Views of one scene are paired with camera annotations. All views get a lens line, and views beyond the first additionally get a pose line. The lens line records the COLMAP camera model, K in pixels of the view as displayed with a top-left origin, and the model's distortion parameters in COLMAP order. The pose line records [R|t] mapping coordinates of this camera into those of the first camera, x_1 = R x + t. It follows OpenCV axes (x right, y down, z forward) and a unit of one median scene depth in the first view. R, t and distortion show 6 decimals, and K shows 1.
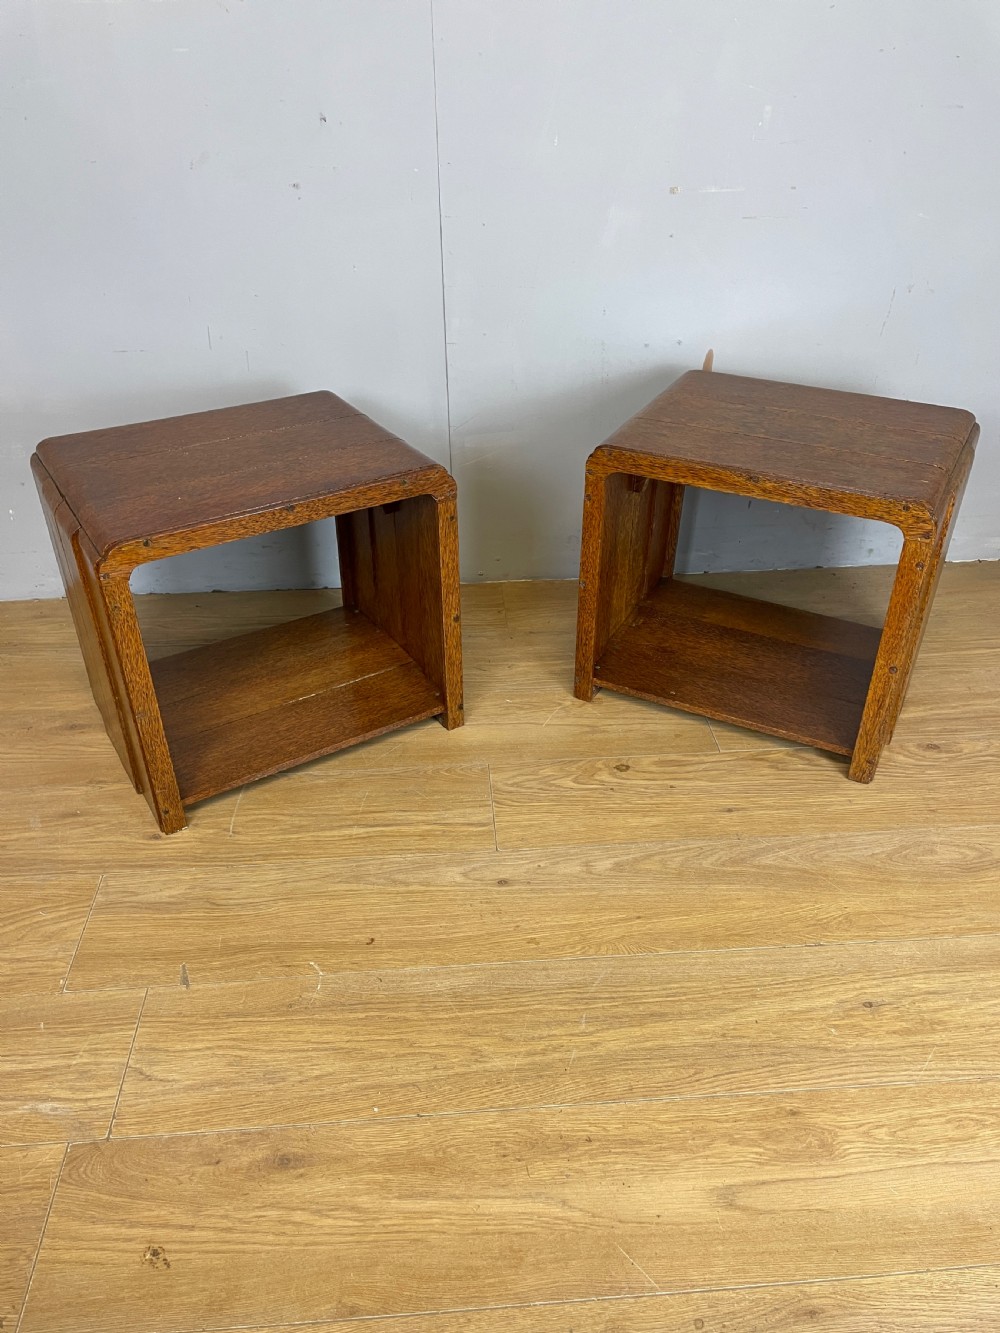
lens RADIAL K [[1005.8, 0, 494.4], [0, 1005.8, 657.5], [0, 0, 1]] dist [0.108145, -0.129032]
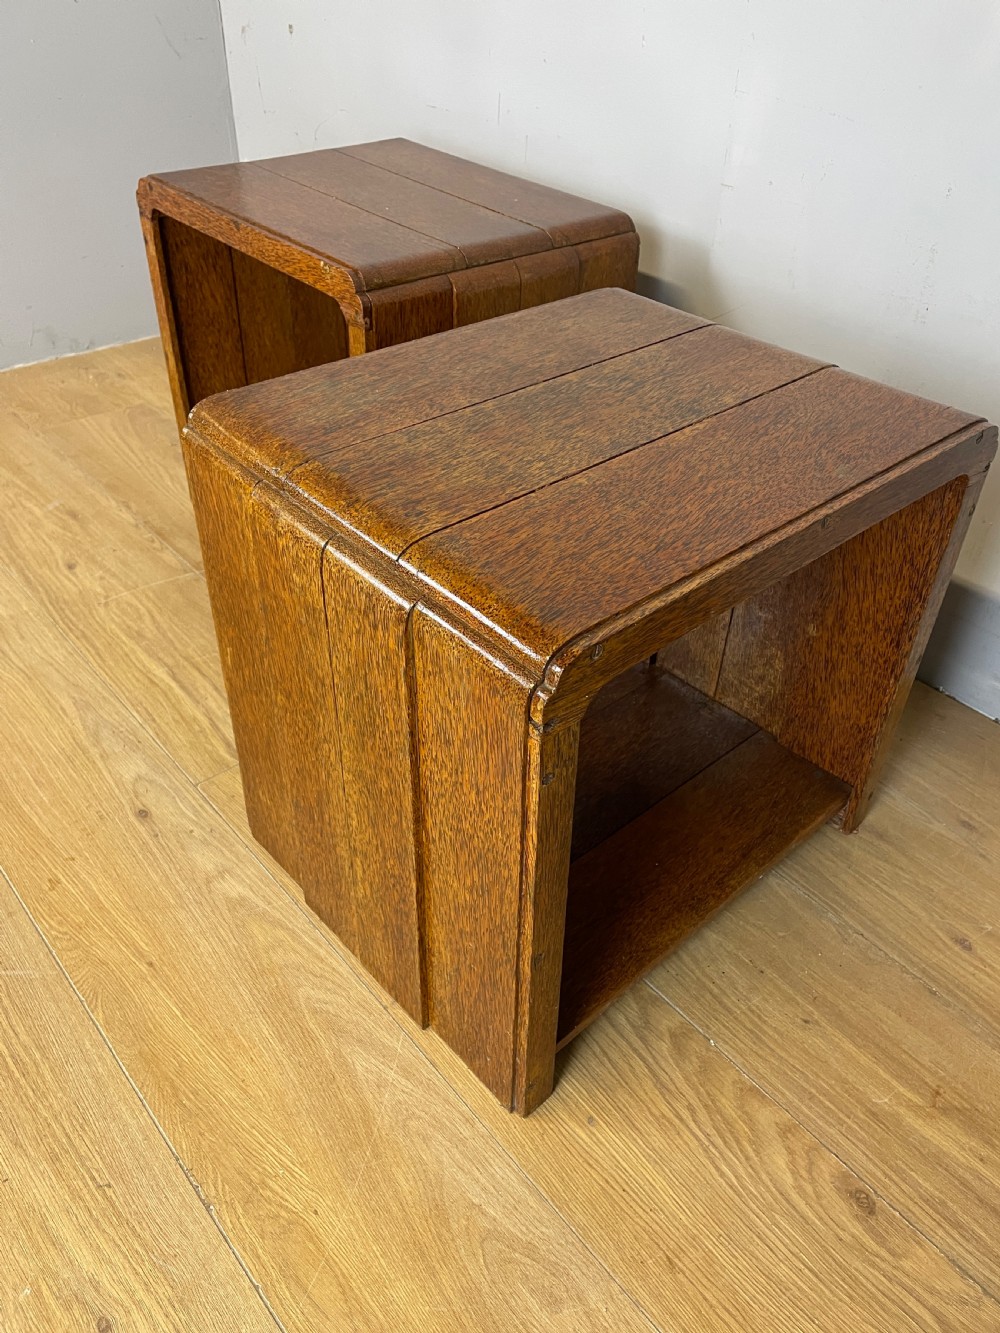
lens RADIAL K [[1008.3, 0, 503.2], [0, 1008.3, 664.2], [0, 0, 1]] dist [0.097536, -0.122973]
pose [[0.596414, 0.515653, -0.615136, 0.523588], [-0.473269, 0.844883, 0.249379, -0.170009], [0.648311, 0.142391, 0.747942, 0.535749]]
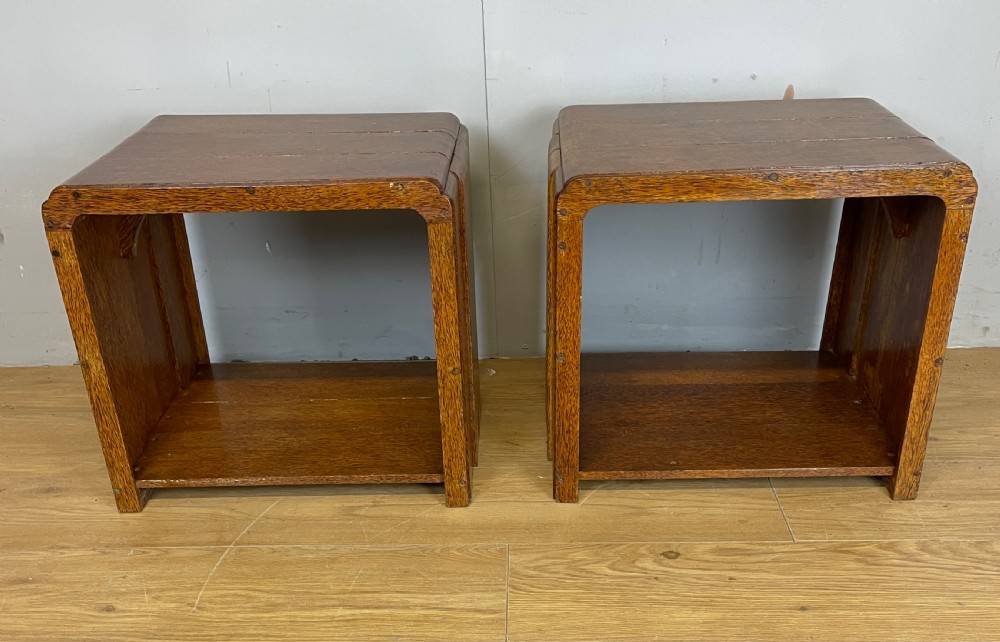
lens RADIAL K [[999.7, 0, 492.5], [0, 999.7, 423.5], [0, 0, 1]] dist [0.122547, -0.179771]
pose [[0.994659, 0.024132, -0.100357, 0.064344], [-0.032565, 0.995996, -0.083256, 0.078766], [0.097946, 0.086079, 0.991462, 0.171450]]
